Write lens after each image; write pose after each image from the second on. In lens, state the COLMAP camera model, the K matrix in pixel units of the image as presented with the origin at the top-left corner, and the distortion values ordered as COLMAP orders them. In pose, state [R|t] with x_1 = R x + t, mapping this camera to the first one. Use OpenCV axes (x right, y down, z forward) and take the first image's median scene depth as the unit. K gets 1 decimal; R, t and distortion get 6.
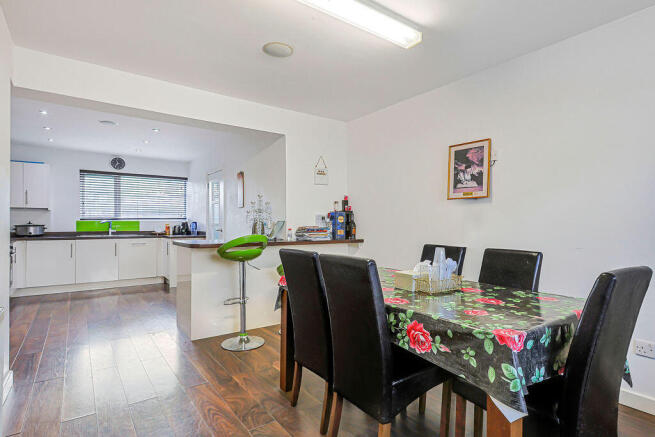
lens RADIAL K [[354.8, 0, 346.1], [0, 354.8, 227.9], [0, 0, 1]] dist [-0.002897, 0.000120]
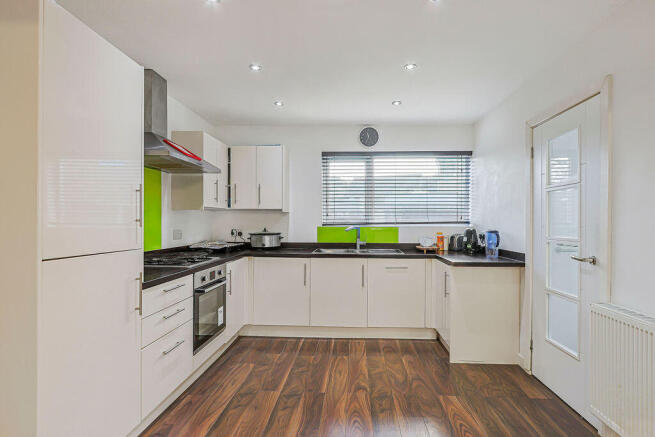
lens RADIAL K [[354.8, 0, 346.1], [0, 354.8, 227.9], [0, 0, 1]] dist [-0.002897, 0.000120]
pose [[0.784031, 0.013827, -0.620567, -0.315306], [-0.008920, 0.999900, 0.011009, -0.028064], [0.620657, -0.003096, 0.784076, 0.535340]]
